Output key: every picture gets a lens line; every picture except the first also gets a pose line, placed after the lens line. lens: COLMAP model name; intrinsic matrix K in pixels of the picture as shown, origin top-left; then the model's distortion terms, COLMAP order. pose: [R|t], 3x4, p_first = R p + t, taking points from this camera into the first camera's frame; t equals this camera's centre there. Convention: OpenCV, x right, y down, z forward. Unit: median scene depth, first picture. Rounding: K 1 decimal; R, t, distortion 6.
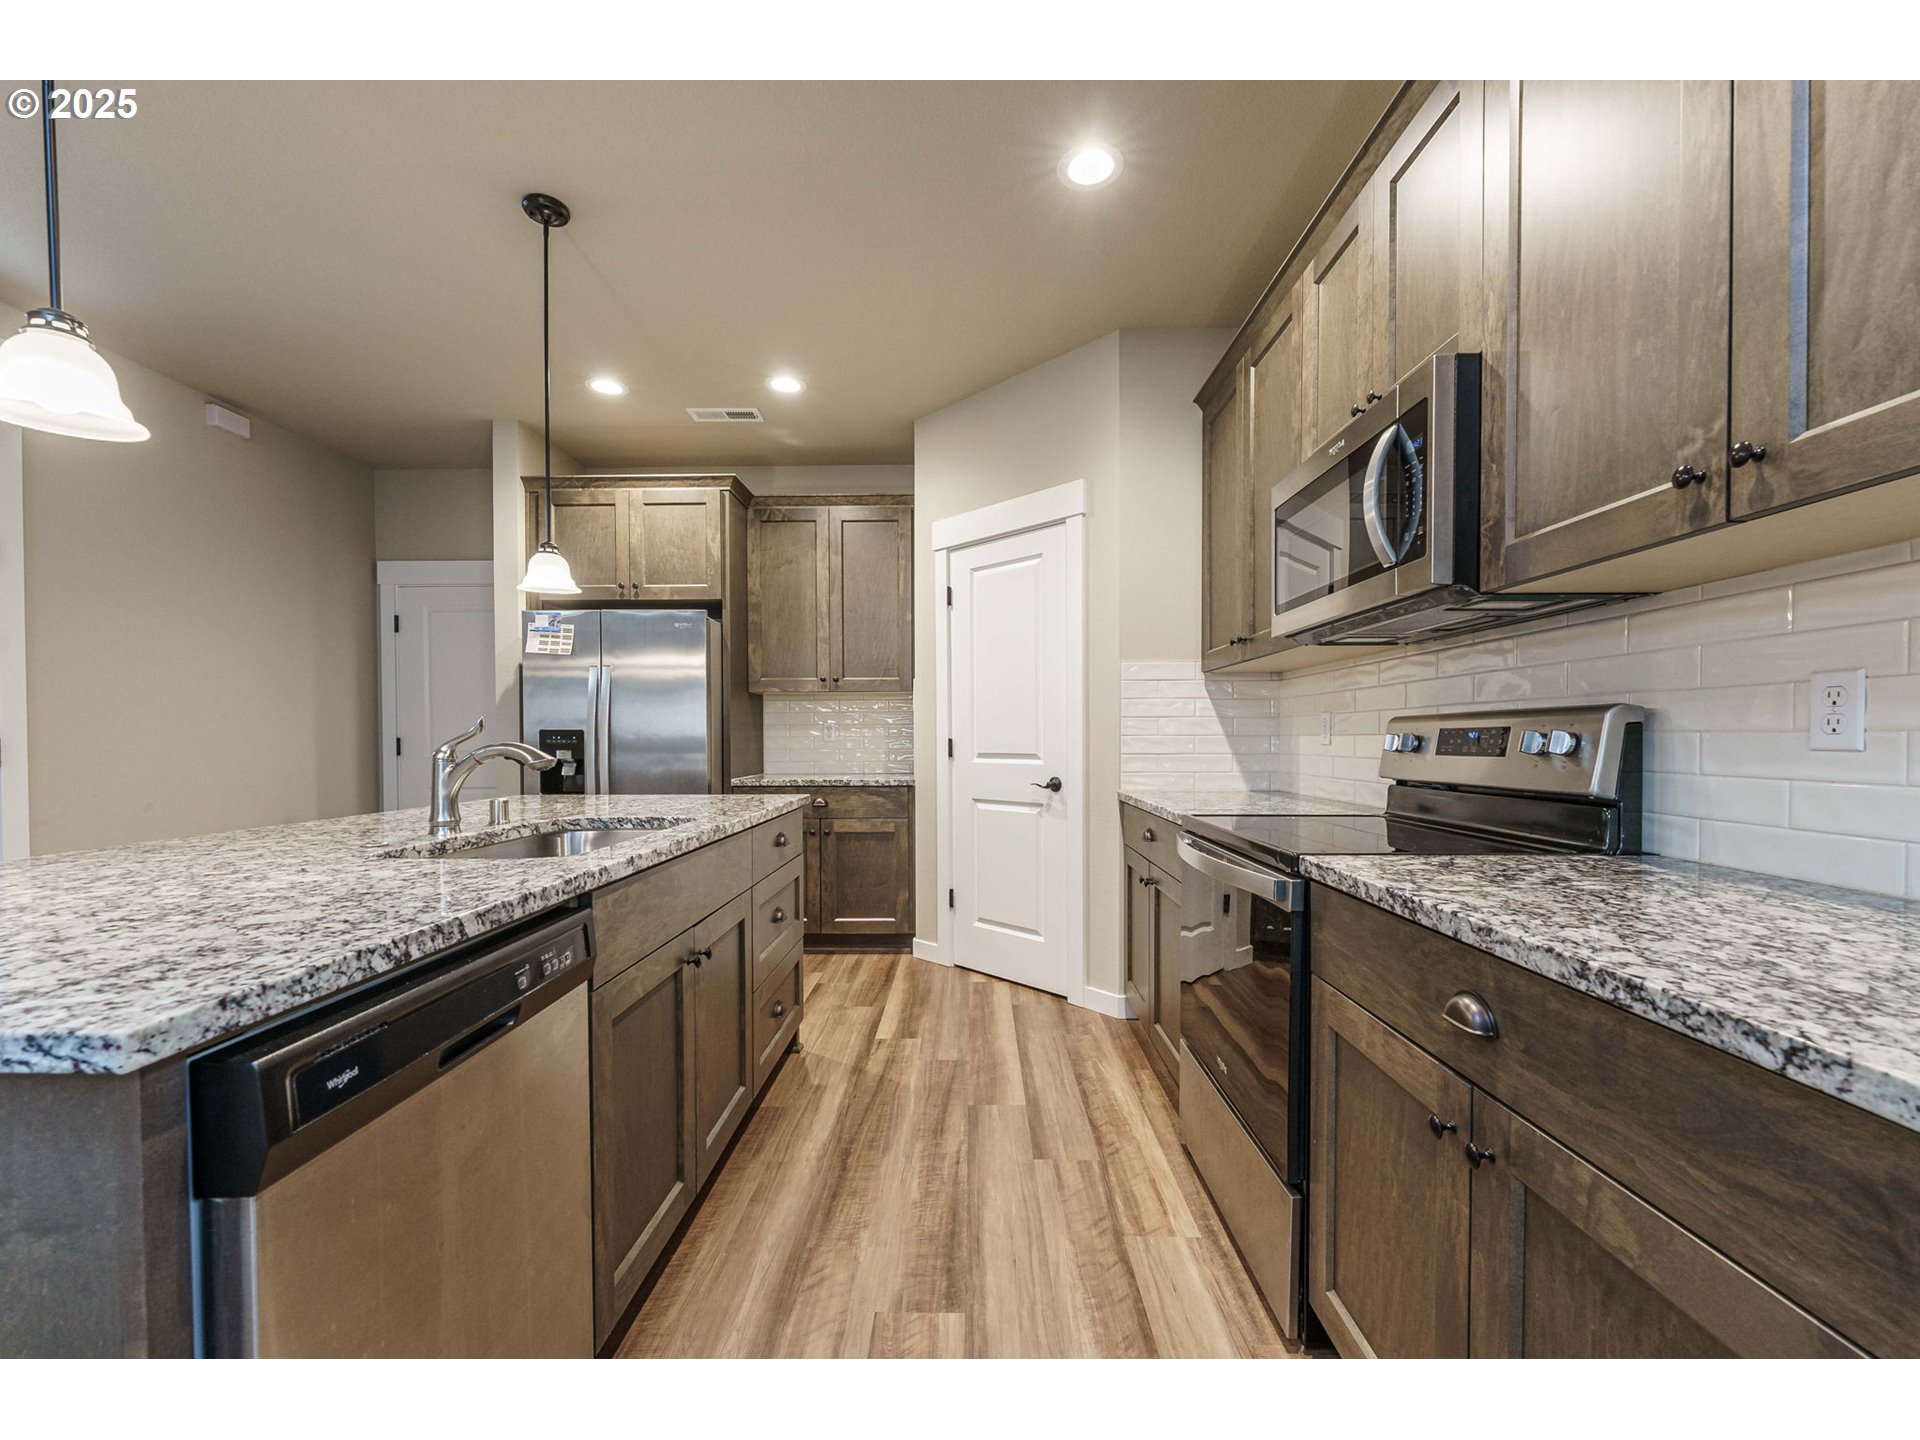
lens RADIAL K [[780.5, 0, 957.6], [0, 780.5, 752.9], [0, 0, 1]] dist [0.003559, -0.001555]
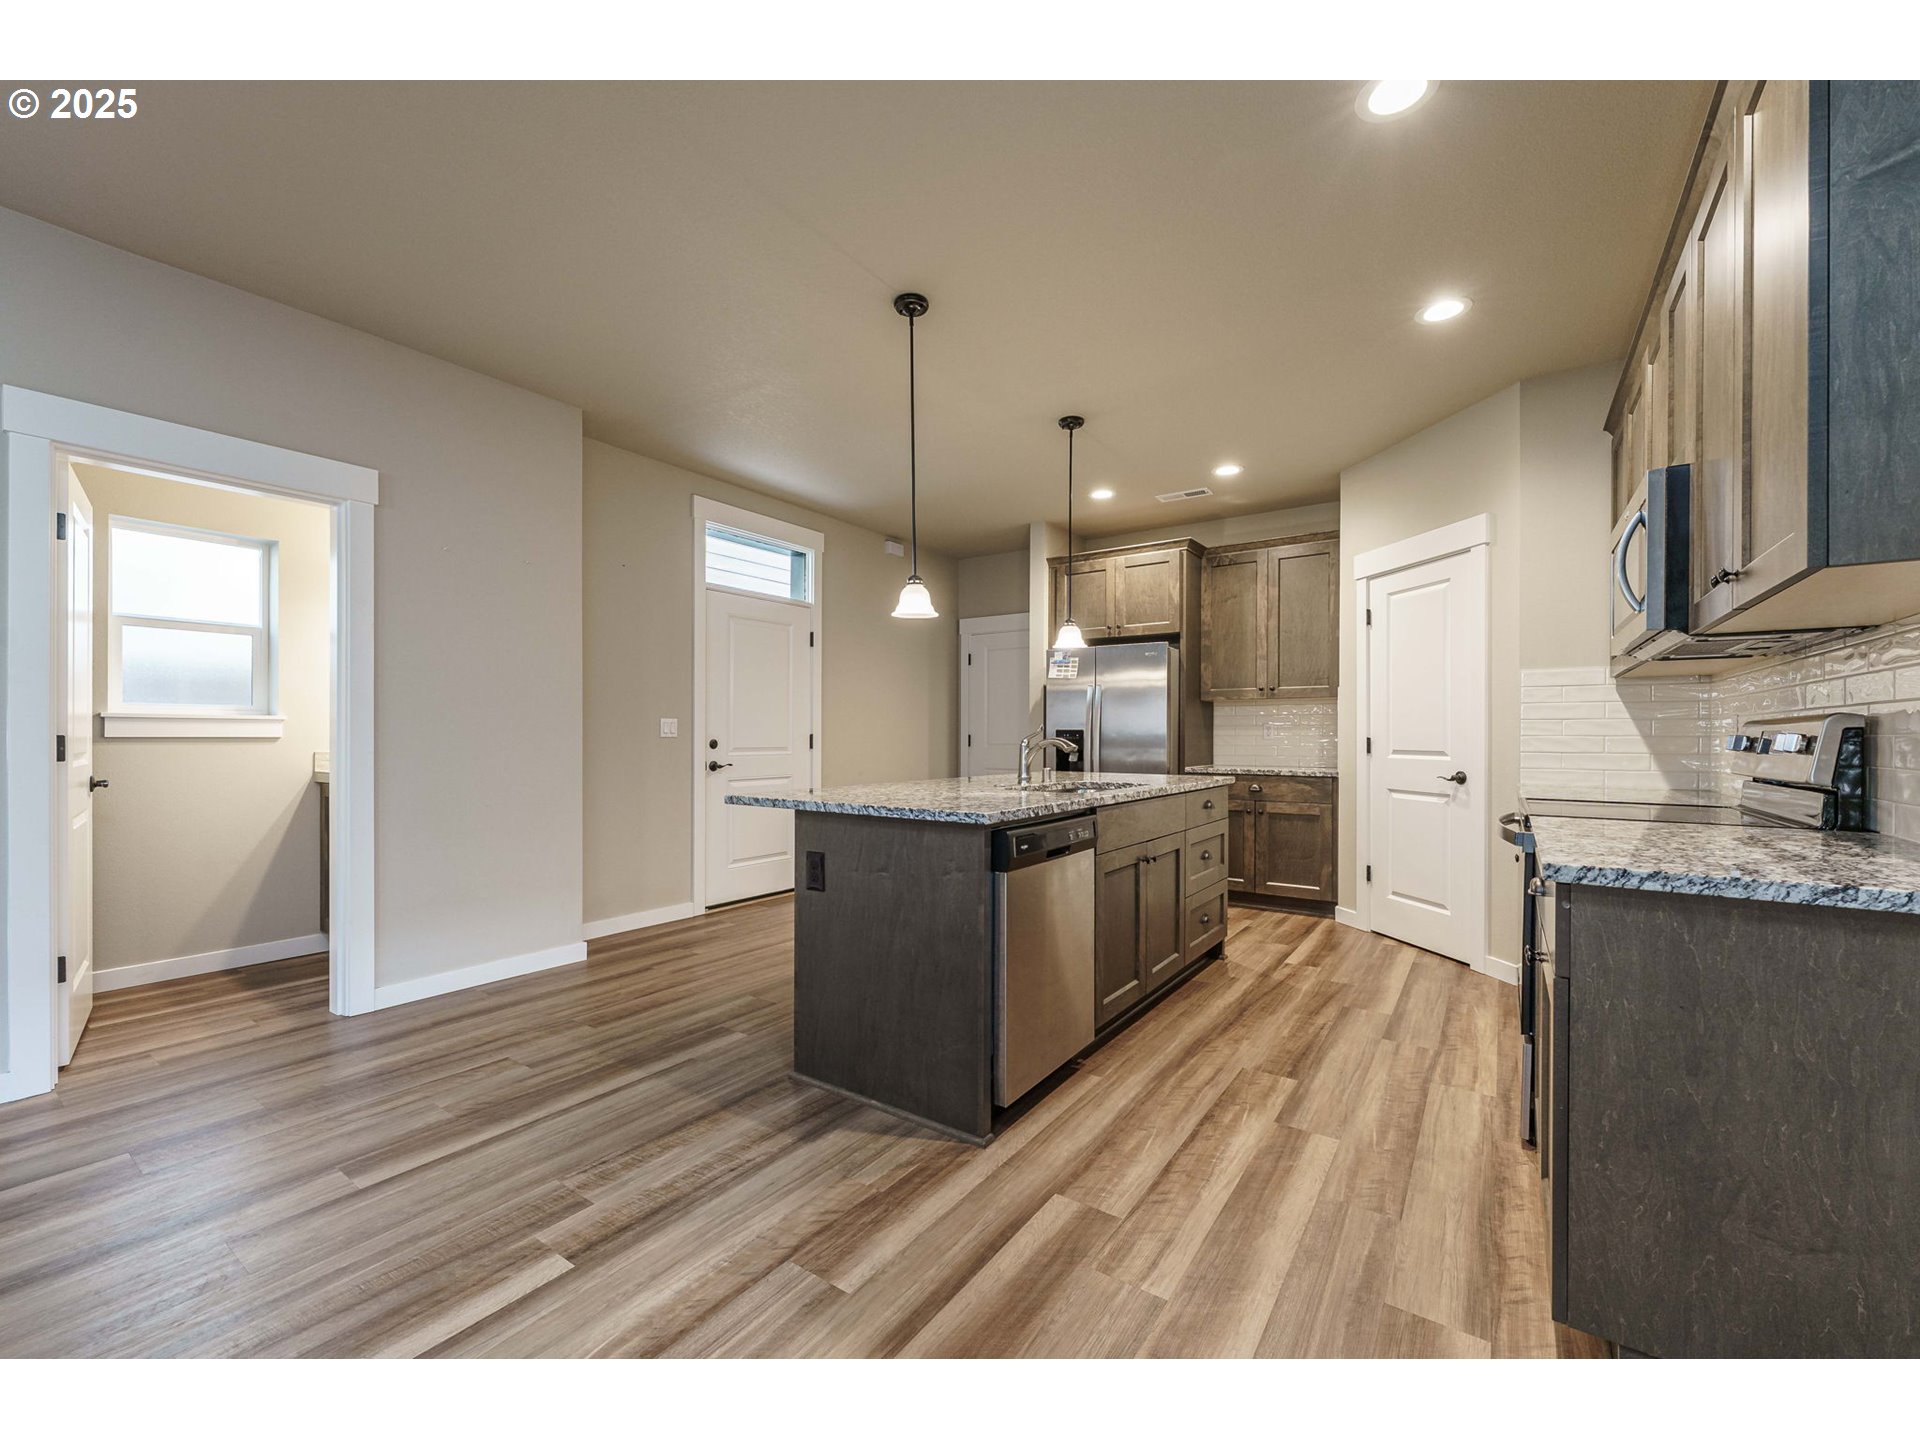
lens RADIAL K [[780.5, 0, 962.5], [0, 780.5, 737.2], [0, 0, 1]] dist [0.003559, -0.001555]
pose [[0.832358, 0.006423, -0.554201, 0.164652], [-0.016259, 0.999785, -0.012832, 0.007677], [0.554000, 0.019692, 0.832284, -0.396413]]
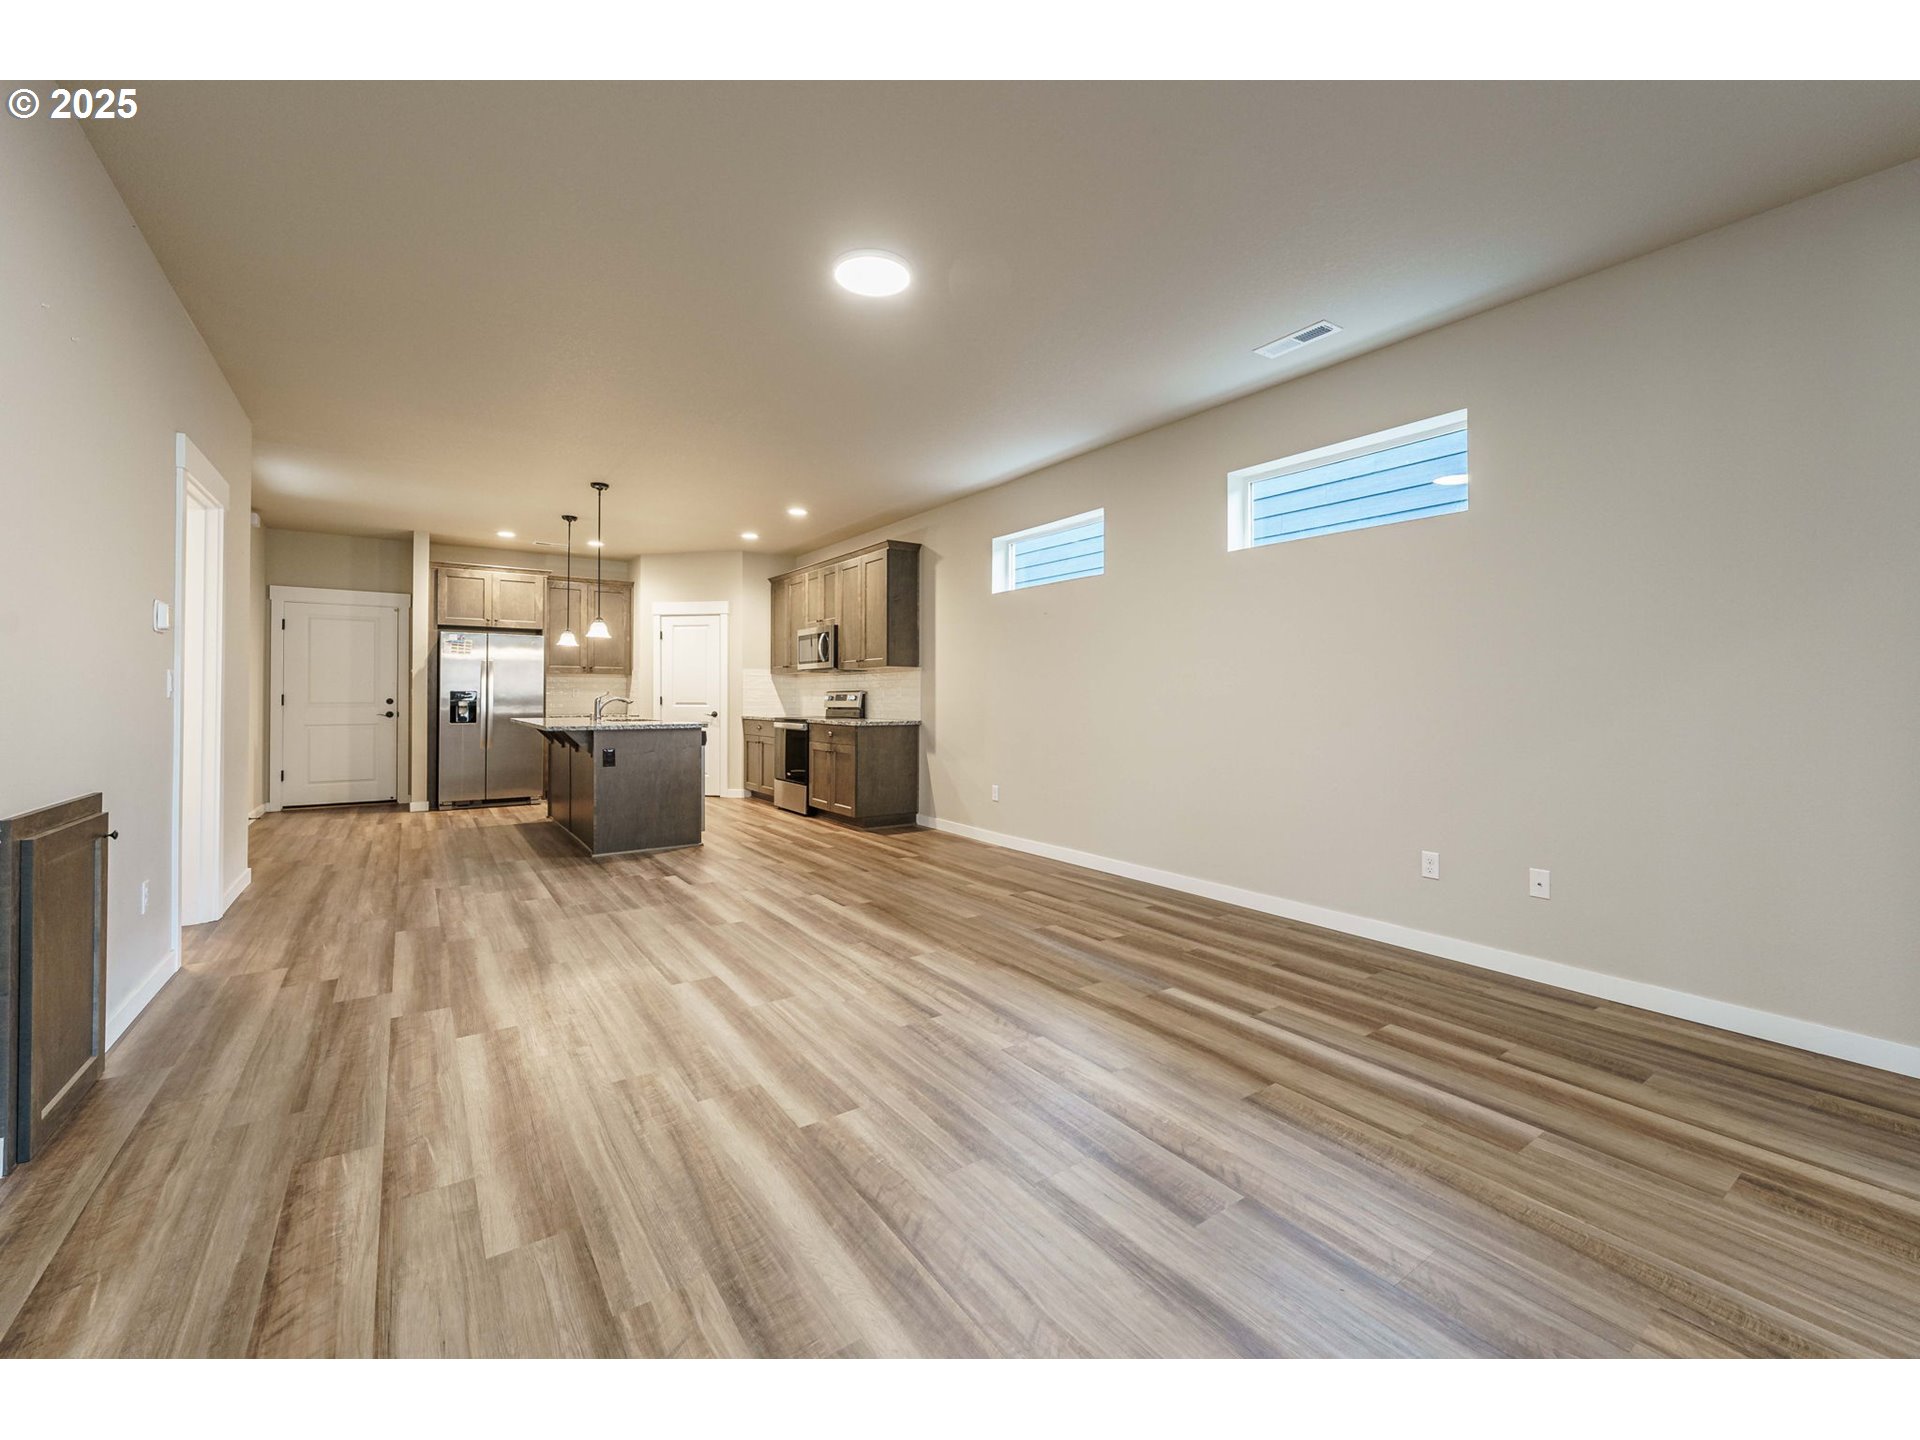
lens RADIAL K [[780.5, 0, 953.3], [0, 780.5, 689.4], [0, 0, 1]] dist [0.003559, -0.001555]
pose [[0.808323, 0.009163, 0.588668, -0.827057], [0.008418, 0.999597, -0.027119, 0.037529], [-0.588679, 0.026876, 0.807920, -1.700778]]
